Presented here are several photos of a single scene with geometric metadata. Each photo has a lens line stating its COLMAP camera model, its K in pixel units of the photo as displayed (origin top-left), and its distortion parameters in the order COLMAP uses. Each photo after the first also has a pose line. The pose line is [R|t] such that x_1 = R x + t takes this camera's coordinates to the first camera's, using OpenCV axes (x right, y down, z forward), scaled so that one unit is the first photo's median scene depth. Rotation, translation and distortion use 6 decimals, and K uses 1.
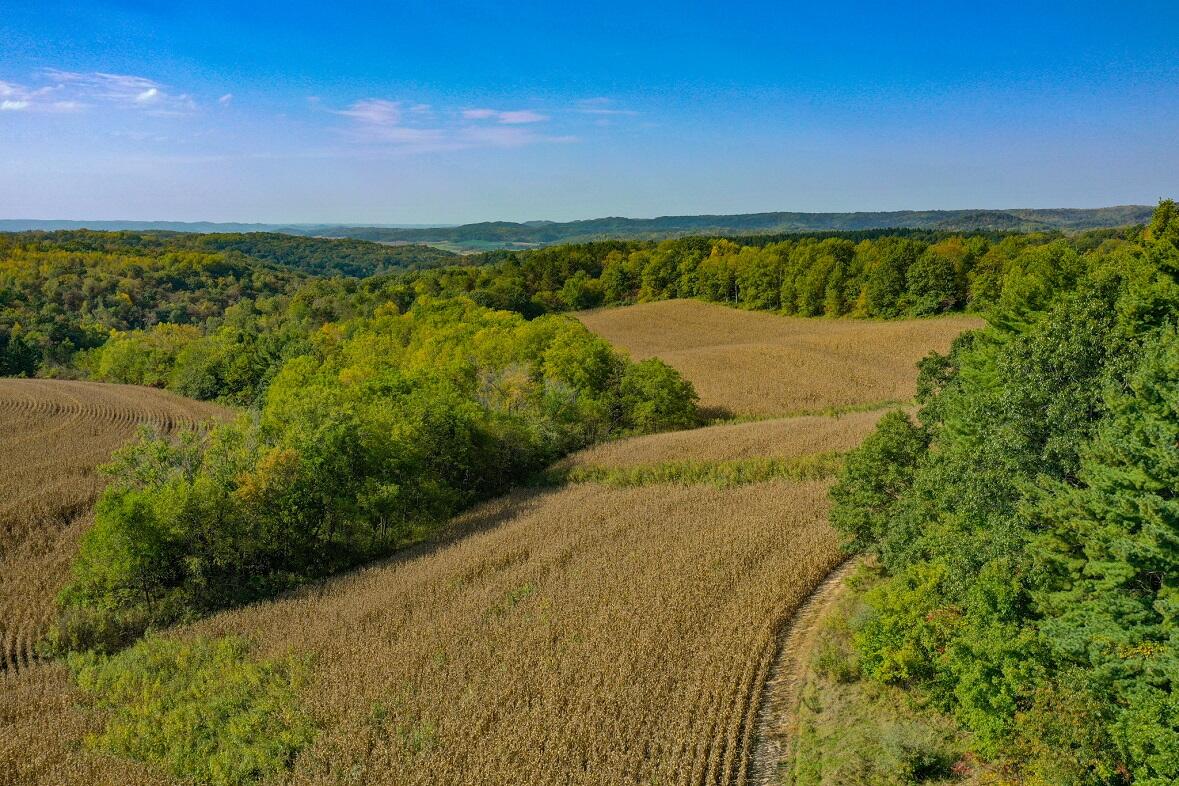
lens RADIAL K [[927.7, 0, 589.5], [0, 927.7, 393.0], [0, 0, 1]] dist [0.008487, 0.005591]
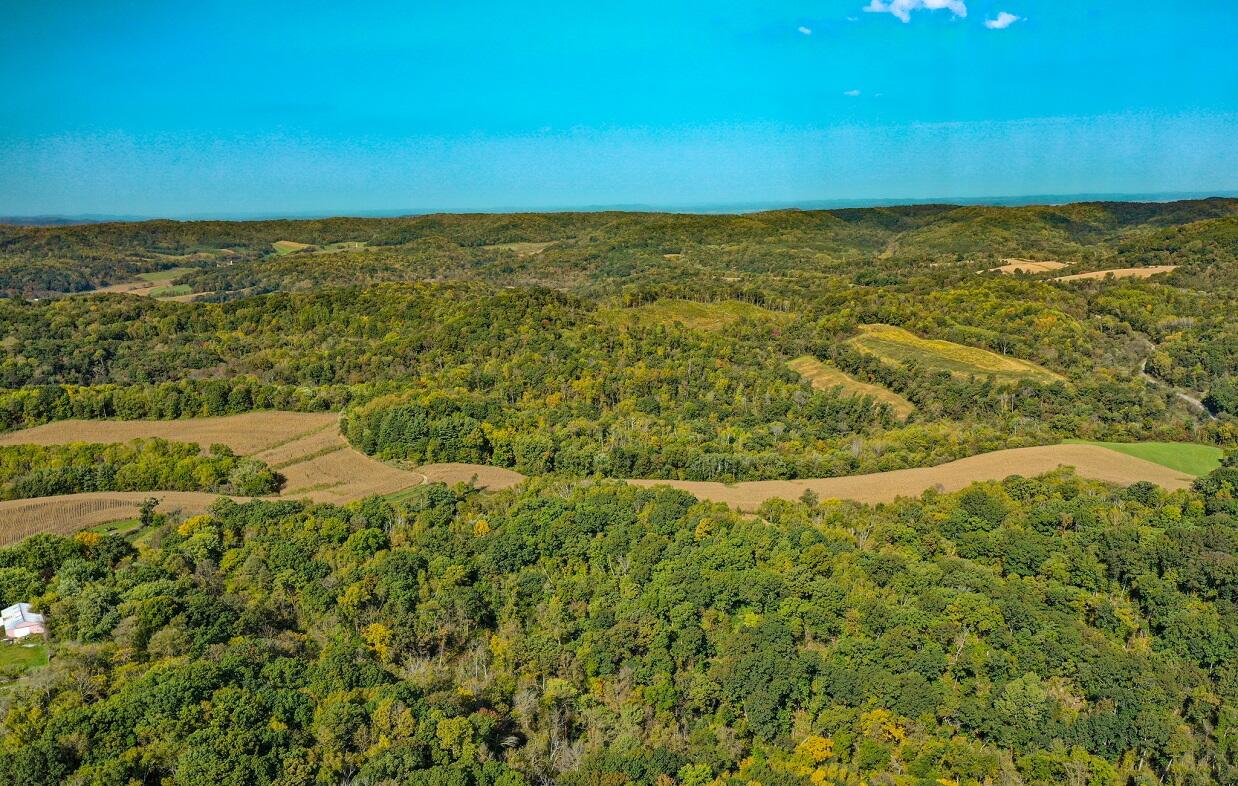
lens RADIAL K [[1087.8, 0, 682.2], [0, 1087.8, 416.0], [0, 0, 1]] dist [0.005576, 0.013221]
pose [[0.429583, -0.172301, 0.886437, -1.259175], [0.172008, 0.979269, 0.106987, -0.126127], [-0.886494, 0.106515, 0.450314, -1.042277]]
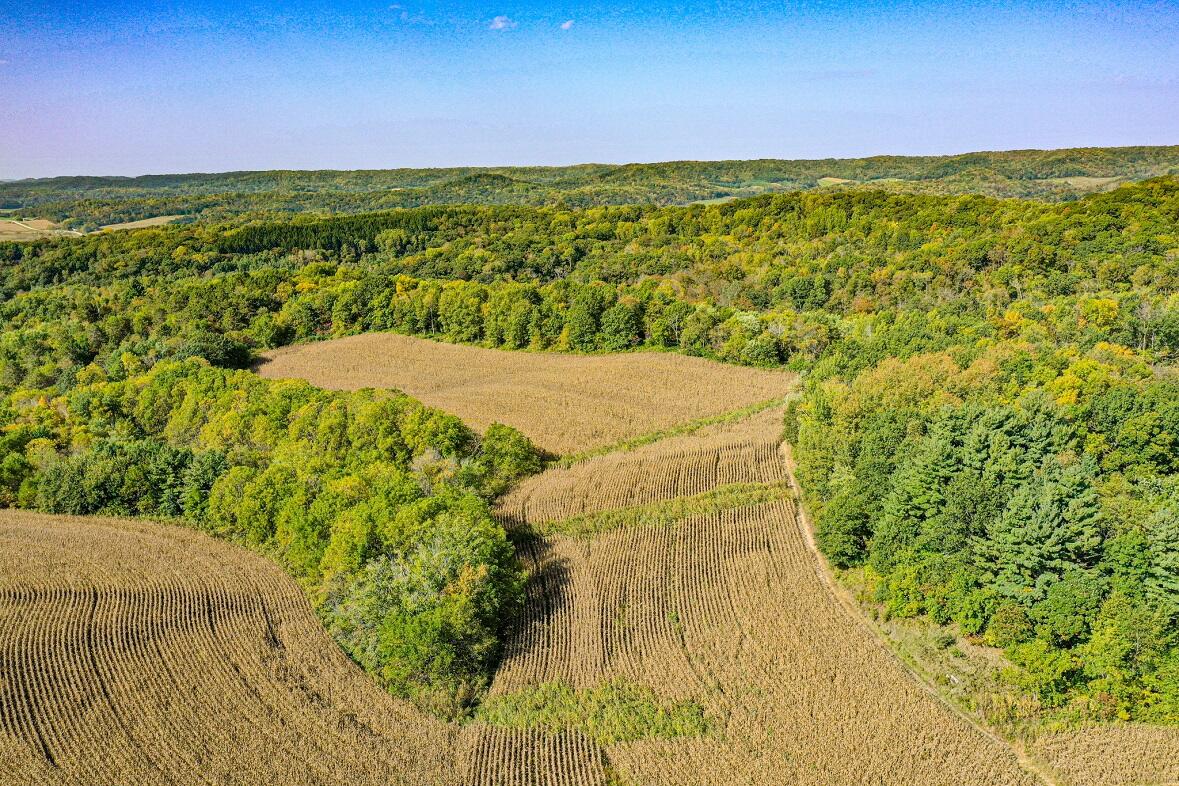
lens RADIAL K [[927.7, 0, 589.5], [0, 927.7, 393.0], [0, 0, 1]] dist [0.008487, 0.005591]
pose [[0.864559, -0.125673, 0.486564, -0.233044], [0.101056, 0.991925, 0.076638, -0.085658], [-0.492266, -0.017087, 0.870277, -0.115920]]
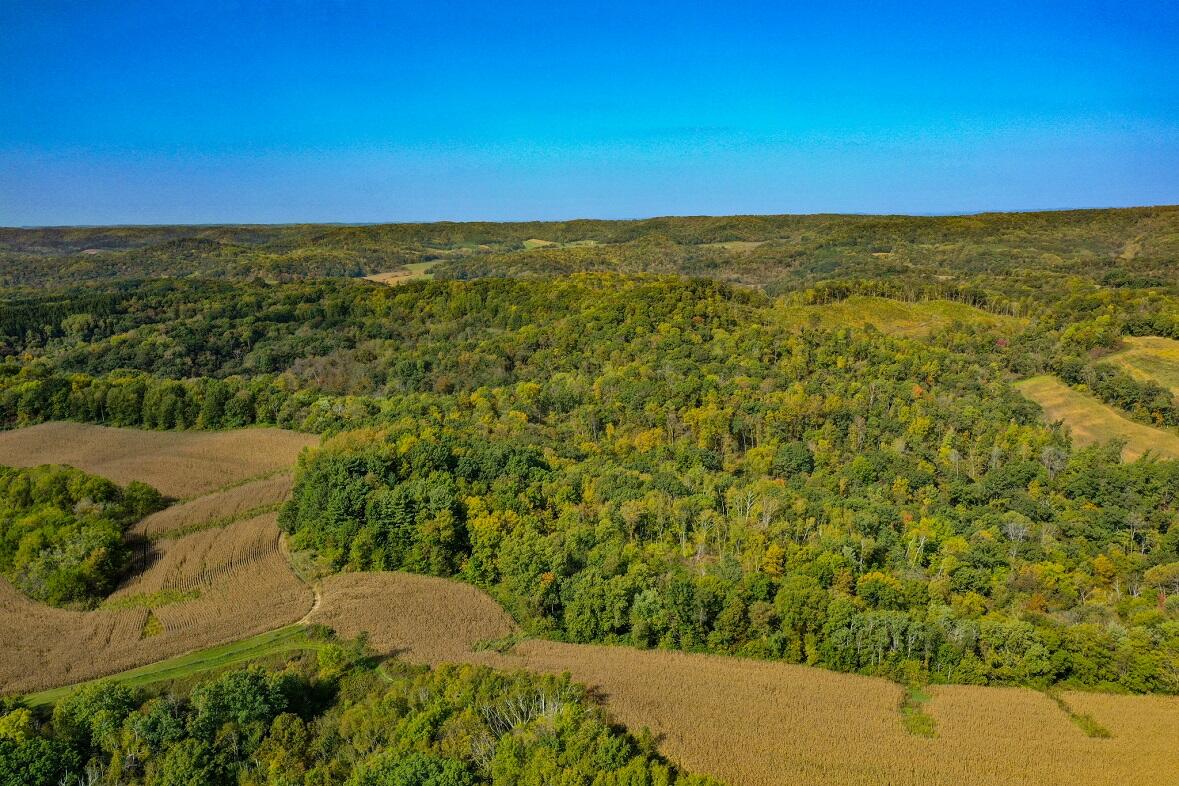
lens RADIAL K [[927.7, 0, 589.5], [0, 927.7, 393.0], [0, 0, 1]] dist [0.008487, 0.005591]
pose [[0.690167, -0.135962, 0.710763, -0.360843], [0.136910, 0.988986, 0.056242, -0.110025], [-0.710581, 0.058494, 0.701179, -0.652113]]
